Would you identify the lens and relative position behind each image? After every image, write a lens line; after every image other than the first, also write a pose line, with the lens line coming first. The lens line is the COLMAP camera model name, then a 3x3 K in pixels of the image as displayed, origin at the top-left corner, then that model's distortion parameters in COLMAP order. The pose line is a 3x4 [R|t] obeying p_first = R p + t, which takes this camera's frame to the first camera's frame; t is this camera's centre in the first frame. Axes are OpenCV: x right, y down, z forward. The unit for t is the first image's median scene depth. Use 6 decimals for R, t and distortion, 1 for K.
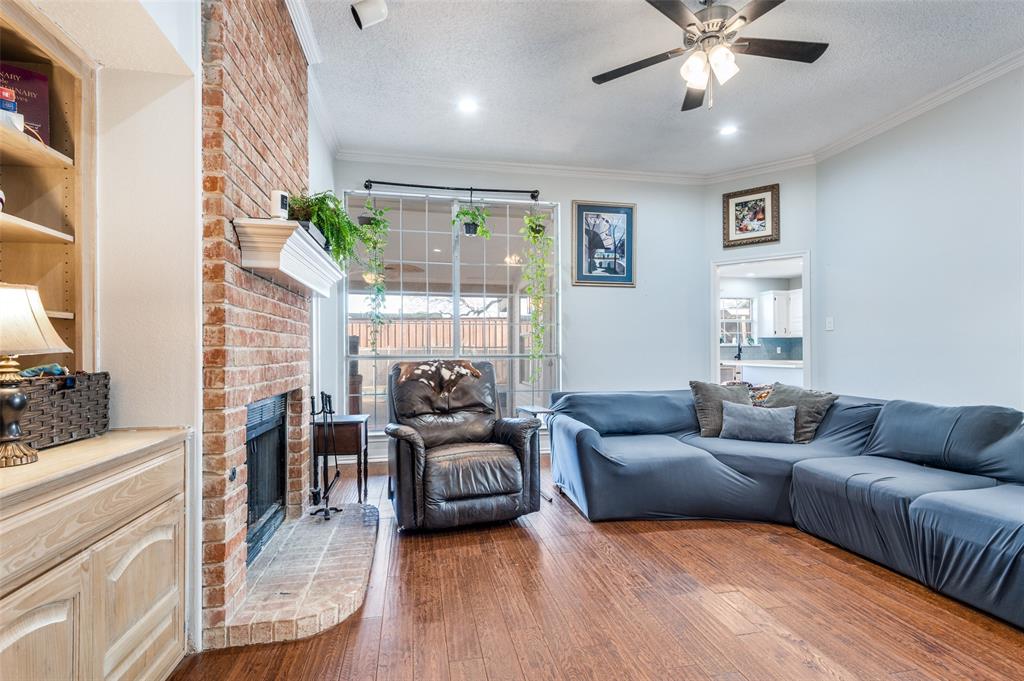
lens RADIAL K [[476.0, 0, 518.9], [0, 476.0, 342.2], [0, 0, 1]] dist [0.030445, -0.015217]
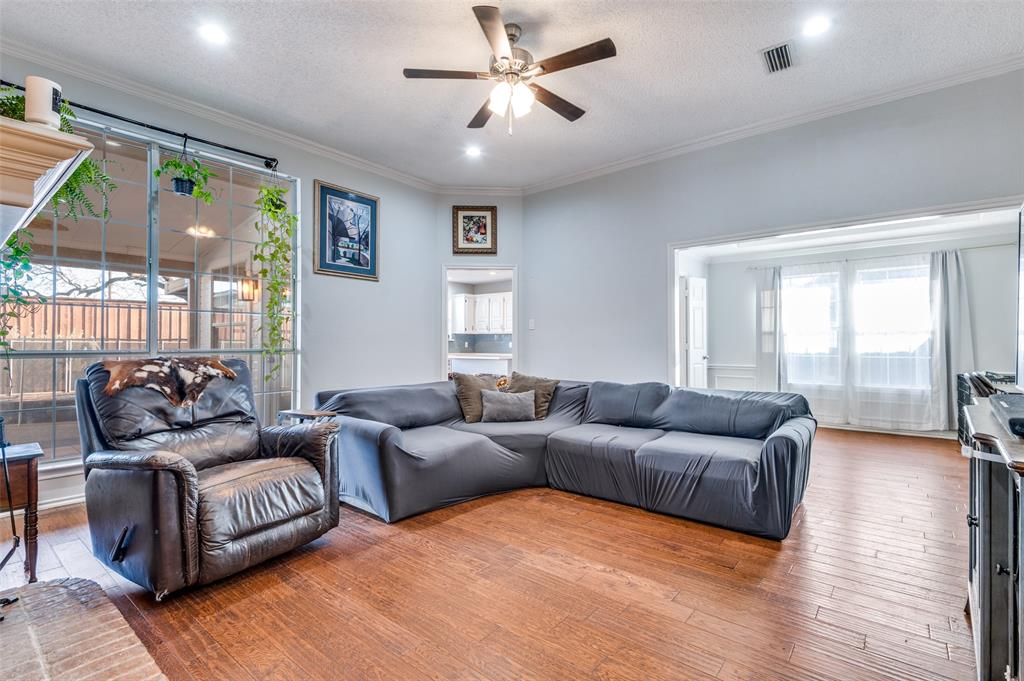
lens RADIAL K [[460.8, 0, 526.7], [0, 460.8, 334.7], [0, 0, 1]] dist [0.043368, -0.029269]
pose [[0.776789, 0.017241, 0.629525, -0.196685], [-0.015344, 0.999847, -0.008450, -0.000508], [-0.629575, -0.003095, 0.776934, 0.085519]]
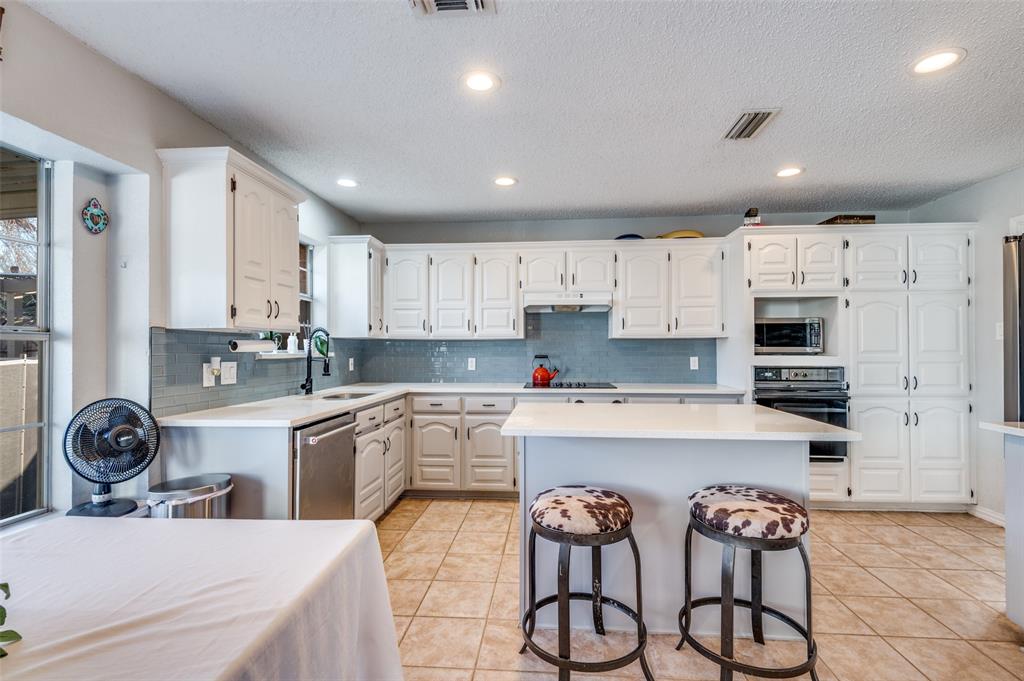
lens RADIAL K [[476.0, 0, 518.9], [0, 476.0, 342.2], [0, 0, 1]] dist [0.030445, -0.015217]
pose [[0.276740, 0.015758, 0.960816, 0.408584], [-0.013050, 0.999835, -0.012639, -0.006075], [-0.960856, -0.009041, 0.276900, 2.356062]]
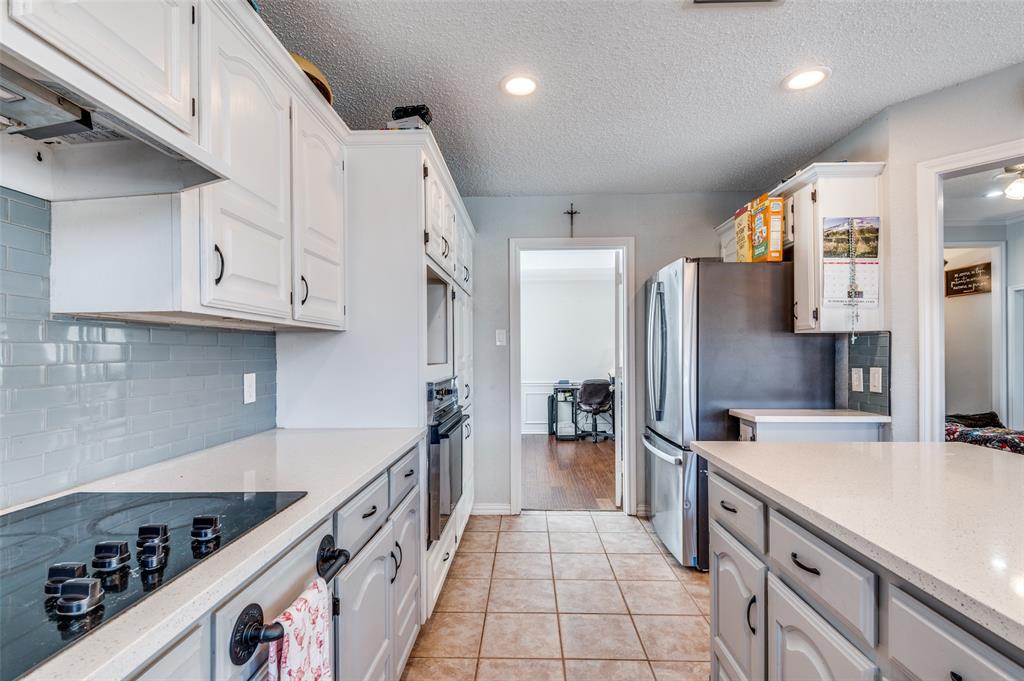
lens RADIAL K [[476.0, 0, 518.9], [0, 476.0, 342.2], [0, 0, 1]] dist [0.030445, -0.015217]
pose [[-0.972986, 0.011861, 0.230560, 1.604380], [0.003979, 0.999393, -0.034622, -0.003732], [-0.230830, -0.032770, -0.972442, 2.824930]]
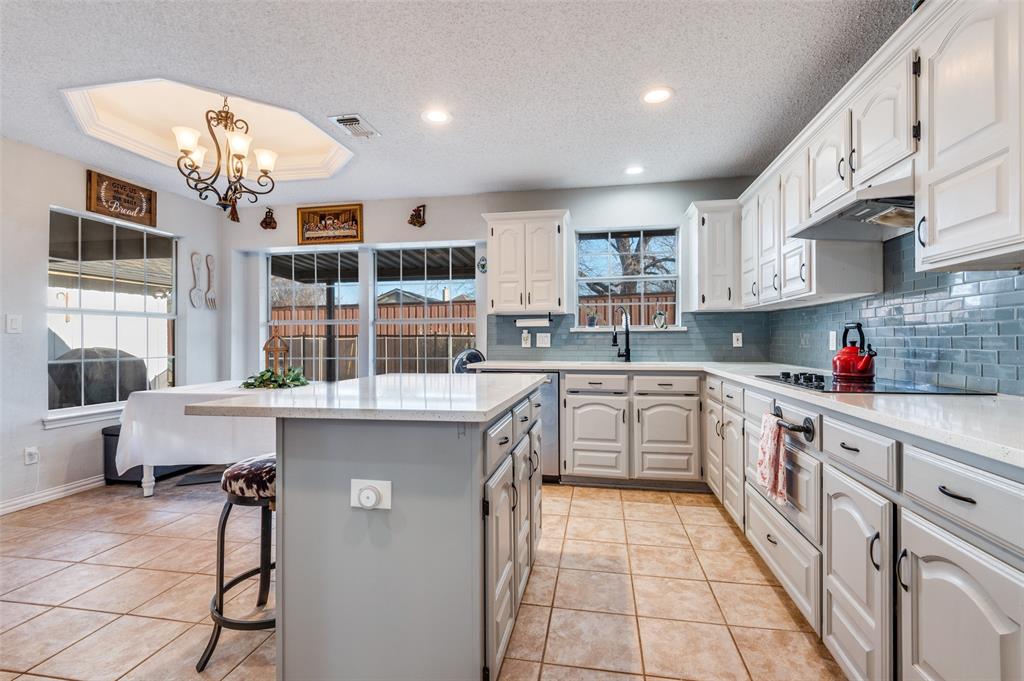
lens RADIAL K [[476.0, 0, 518.9], [0, 476.0, 342.2], [0, 0, 1]] dist [0.030445, -0.015217]
pose [[0.925061, 0.002097, -0.379814, 1.756152], [0.006534, 0.999749, 0.021433, 0.027299], [0.379763, -0.022309, 0.924815, 1.720965]]
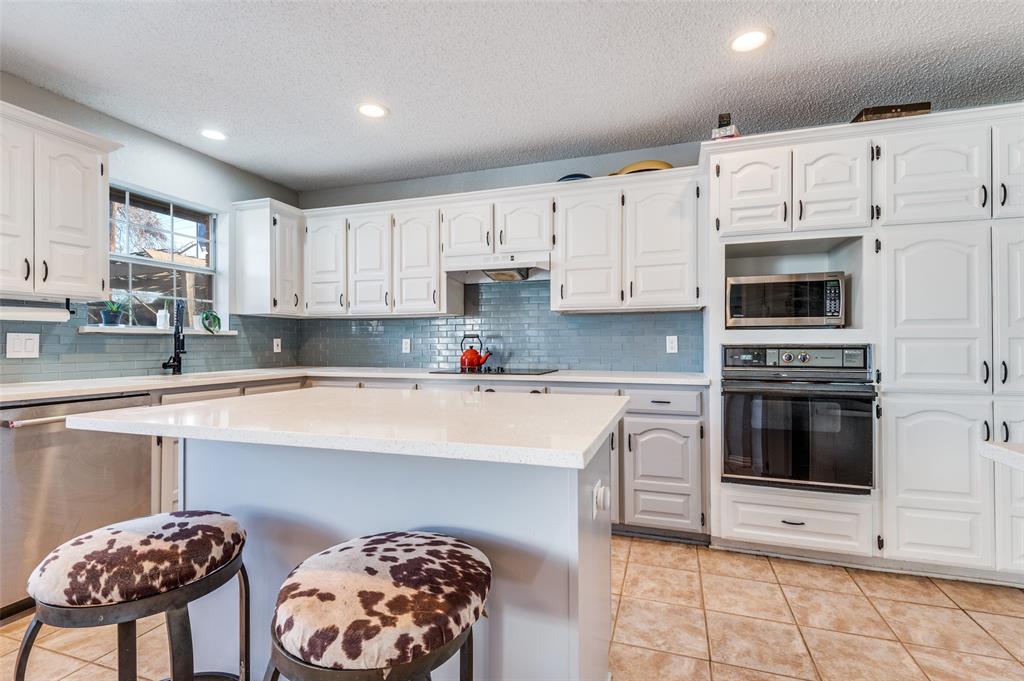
lens RADIAL K [[476.0, 0, 518.9], [0, 476.0, 342.2], [0, 0, 1]] dist [0.030445, -0.015217]
pose [[0.502652, 0.007069, 0.864460, 0.908418], [-0.013177, 0.999913, -0.000515, 0.036809], [-0.864388, -0.011132, 0.502702, 1.958139]]
